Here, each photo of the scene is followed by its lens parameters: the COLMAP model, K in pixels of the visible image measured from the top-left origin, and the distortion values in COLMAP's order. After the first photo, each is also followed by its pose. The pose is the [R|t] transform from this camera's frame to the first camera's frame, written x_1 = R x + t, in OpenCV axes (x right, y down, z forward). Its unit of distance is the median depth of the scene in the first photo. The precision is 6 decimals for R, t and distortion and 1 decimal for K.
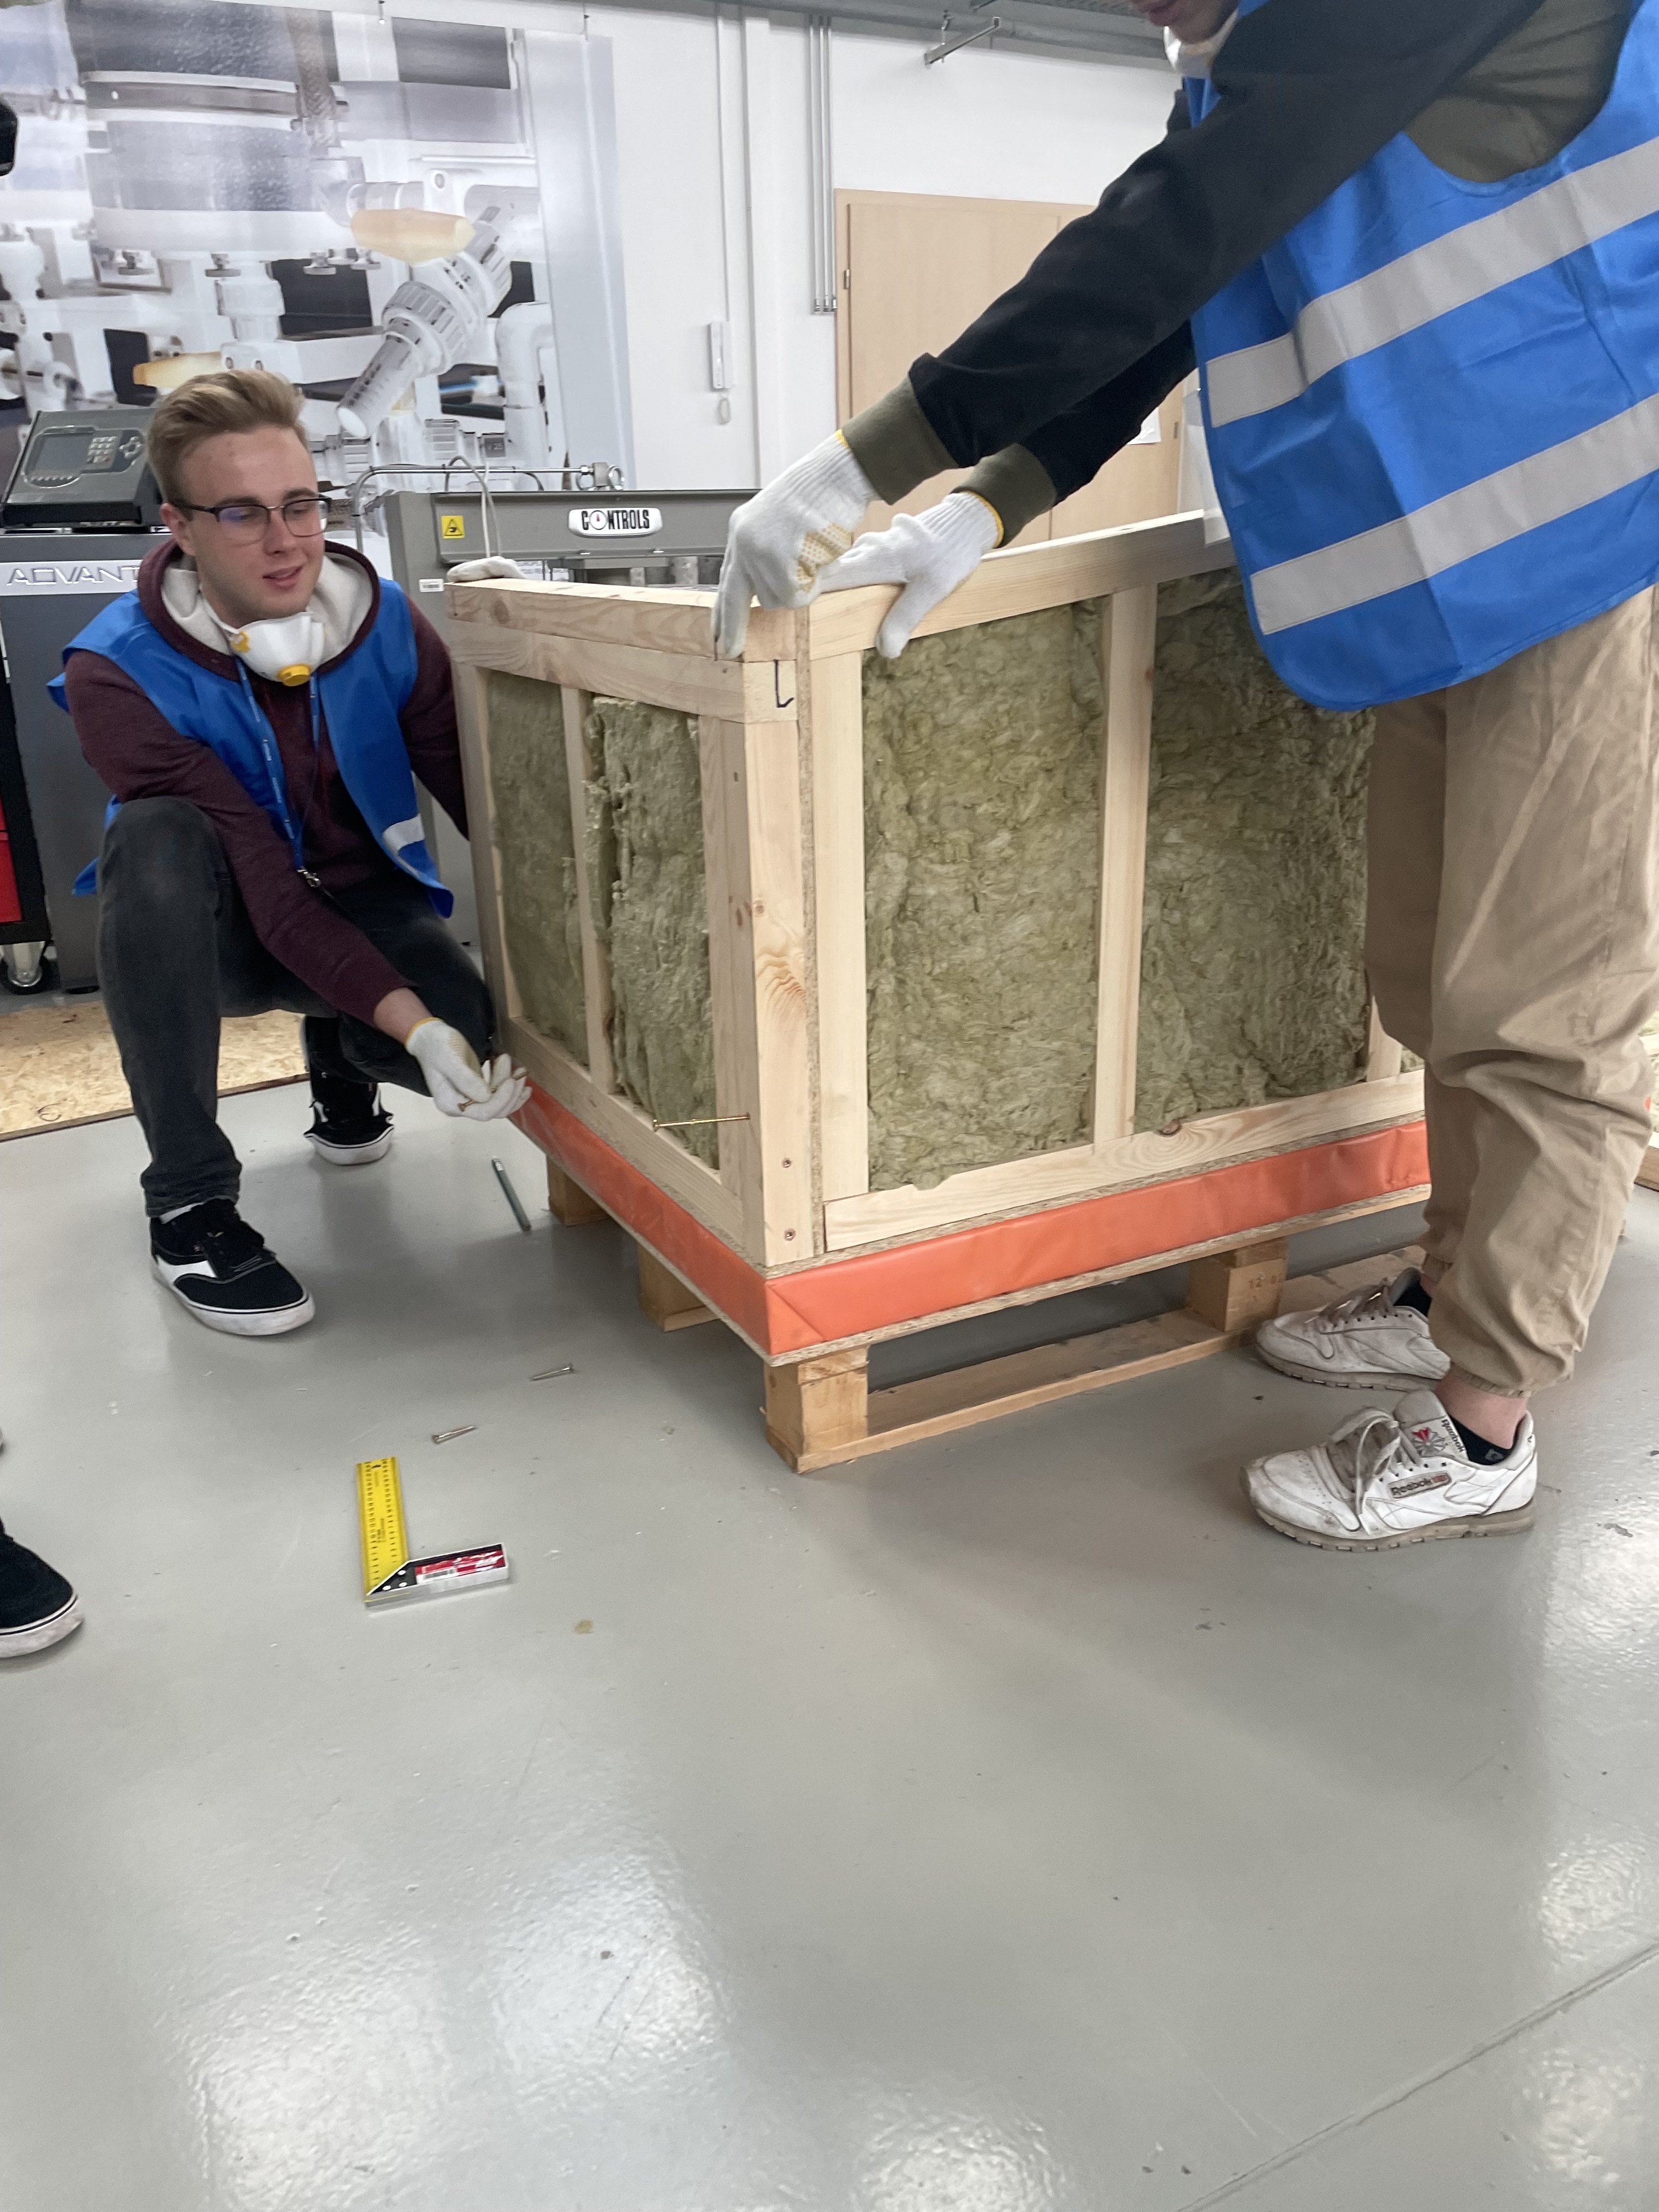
lens RADIAL K [[1609.8, 0, 834.0], [0, 1609.8, 1089.7], [0, 0, 1]] dist [0.089723, -0.098153]
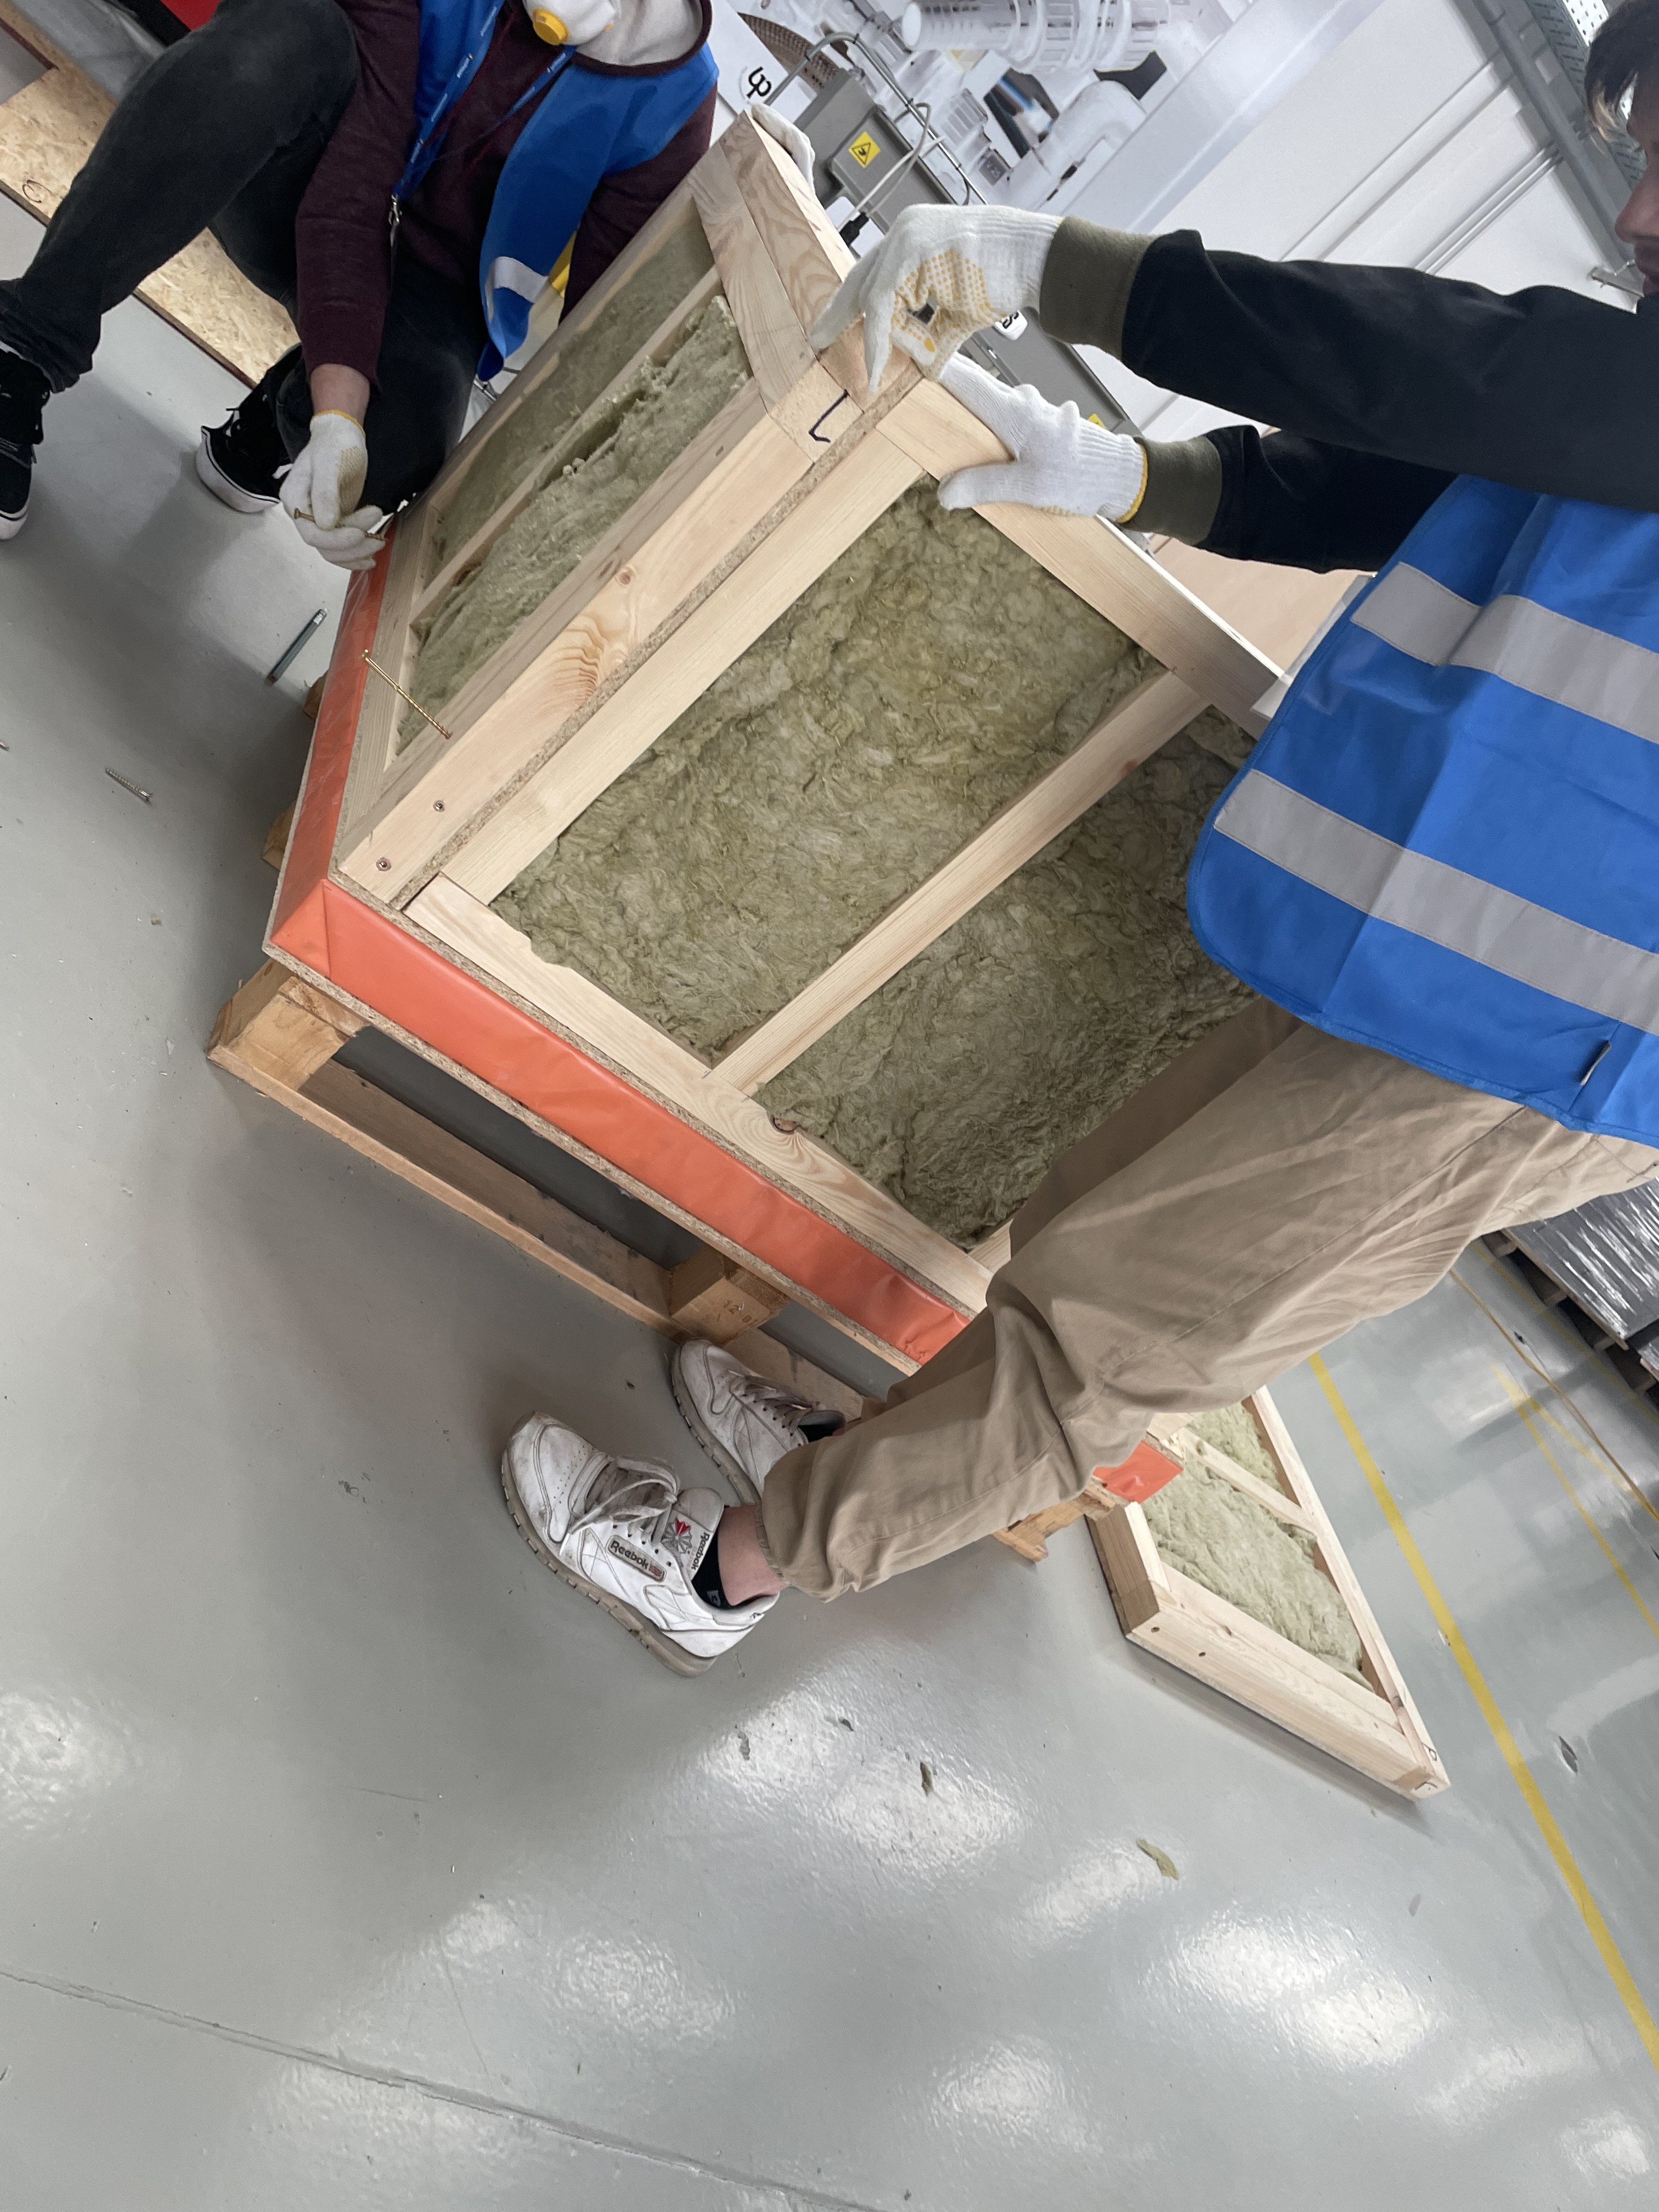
lens RADIAL K [[1601.1, 0, 835.6], [0, 1601.1, 1089.6], [0, 0, 1]] dist [0.105755, -0.132225]
pose [[0.648551, 0.754797, 0.098301, 0.129861], [-0.759991, 0.649311, 0.028425, -0.039630], [-0.042373, -0.093143, 0.994751, 0.099074]]
